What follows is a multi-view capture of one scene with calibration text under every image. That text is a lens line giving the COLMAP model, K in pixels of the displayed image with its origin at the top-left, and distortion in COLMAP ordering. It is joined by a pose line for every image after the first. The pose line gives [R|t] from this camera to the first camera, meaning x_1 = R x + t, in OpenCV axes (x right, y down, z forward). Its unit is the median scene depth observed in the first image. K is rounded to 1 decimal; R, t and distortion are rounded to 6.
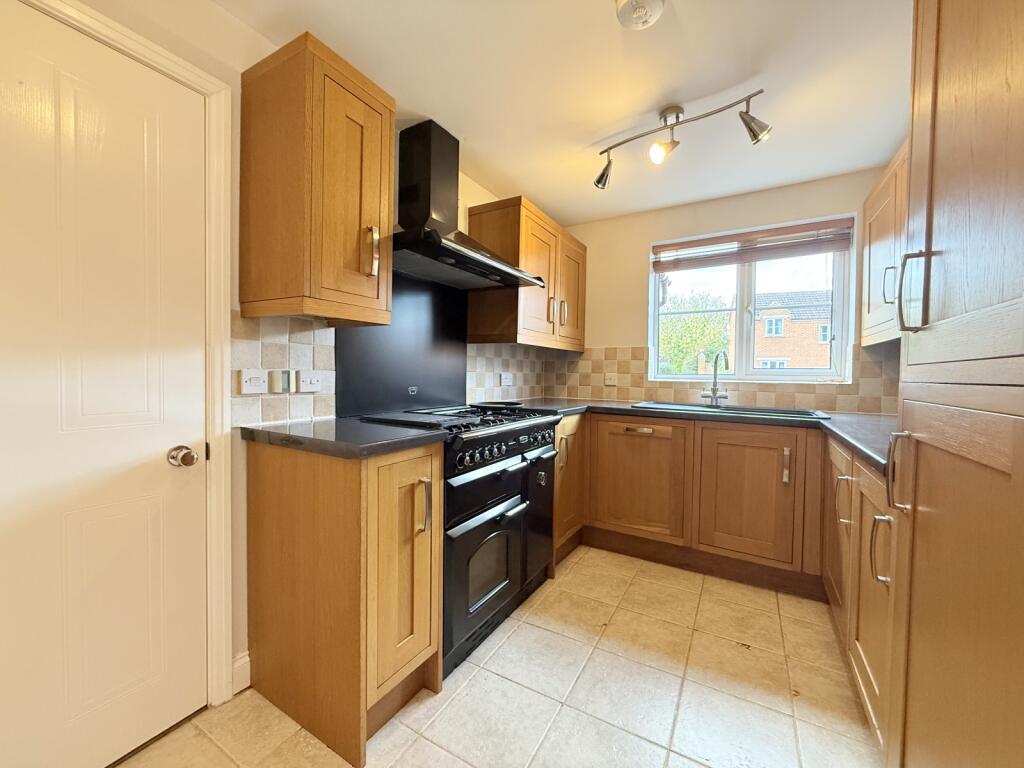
lens RADIAL K [[405.2, 0, 509.7], [0, 405.2, 385.1], [0, 0, 1]] dist [0.000606, 0.000163]
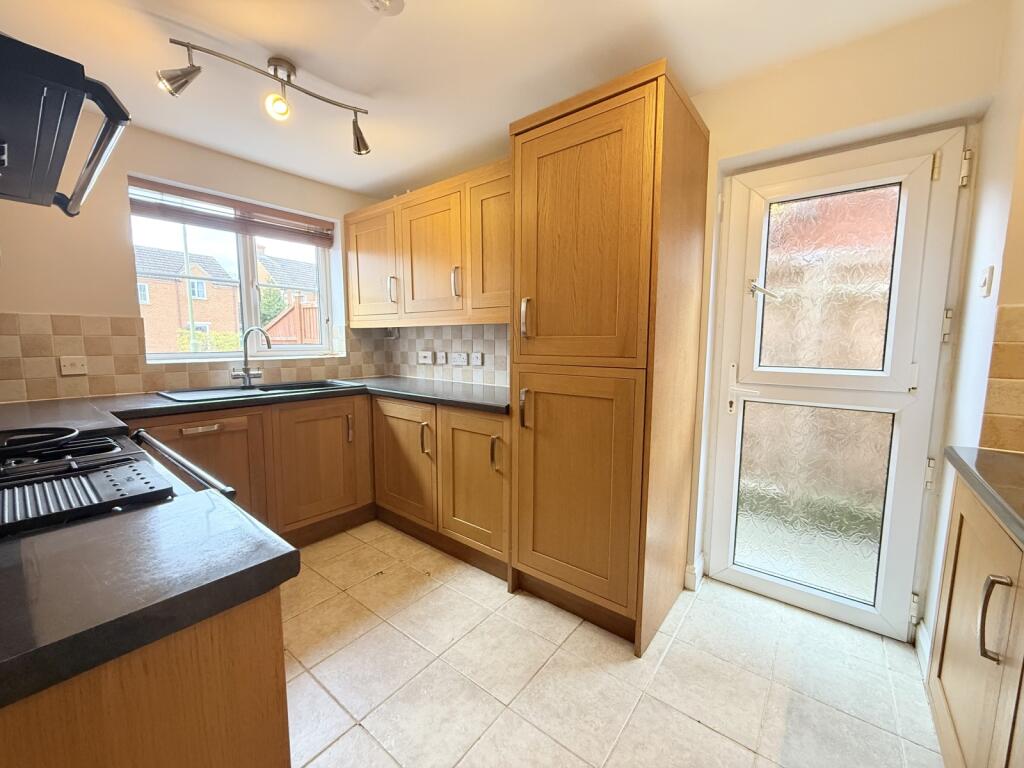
lens RADIAL K [[405.2, 0, 509.7], [0, 405.2, 385.1], [0, 0, 1]] dist [0.000606, 0.000163]
pose [[0.147100, -0.122226, 0.981541, -0.368773], [0.029336, 0.992438, 0.119187, -0.051974], [-0.988686, 0.011262, 0.149574, 0.290281]]
